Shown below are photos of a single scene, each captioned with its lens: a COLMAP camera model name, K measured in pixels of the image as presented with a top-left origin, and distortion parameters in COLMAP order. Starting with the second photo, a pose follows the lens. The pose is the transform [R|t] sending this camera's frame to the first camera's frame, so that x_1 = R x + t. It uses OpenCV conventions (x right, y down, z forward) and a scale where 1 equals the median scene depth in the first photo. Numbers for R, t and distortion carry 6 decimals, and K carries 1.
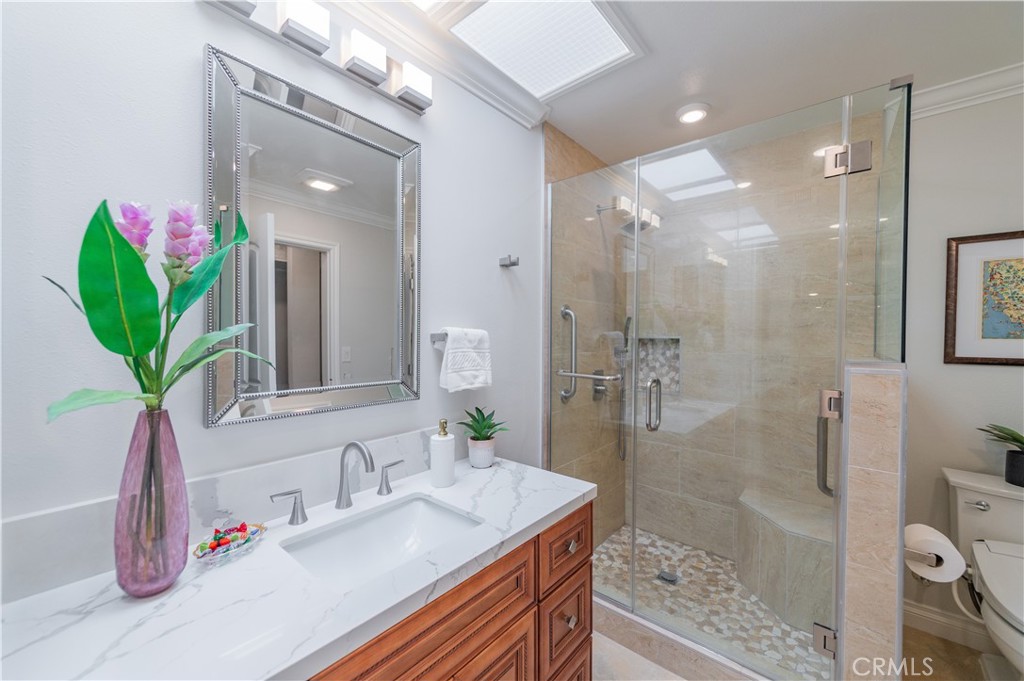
lens RADIAL K [[399.9, 0, 513.1], [0, 399.9, 339.5], [0, 0, 1]] dist [0.011622, -0.001439]
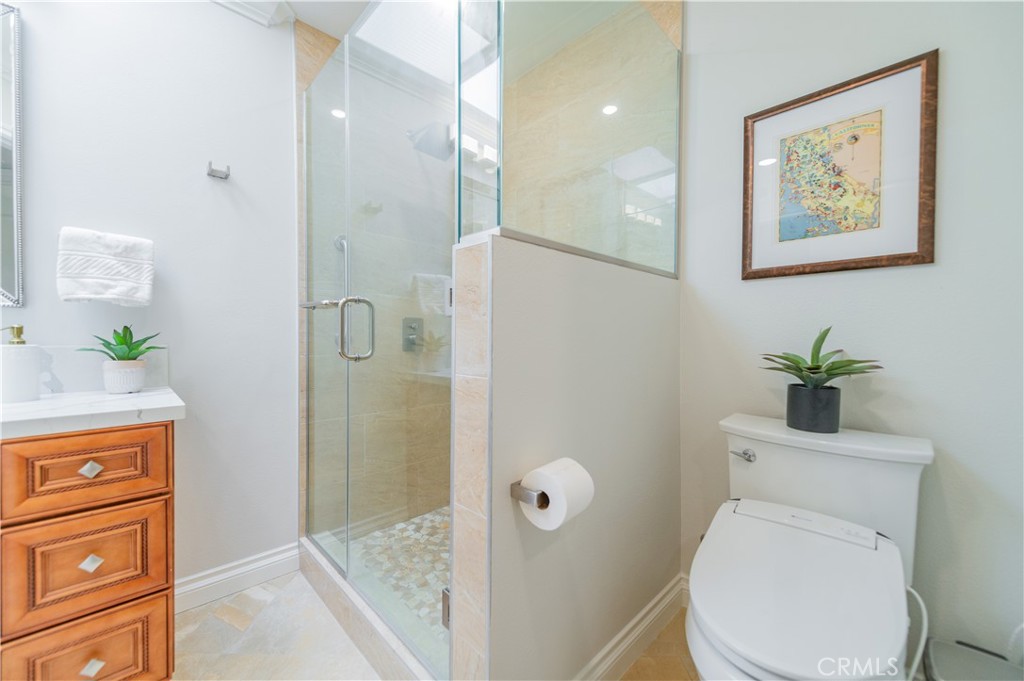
lens RADIAL K [[399.9, 0, 513.5], [0, 399.9, 342.2], [0, 0, 1]] dist [0.011622, -0.001439]
pose [[0.994647, -0.001141, -0.103326, 0.748614], [0.001140, 0.999999, -0.000075, 0.186239], [0.103326, -0.000043, 0.994648, 0.201787]]
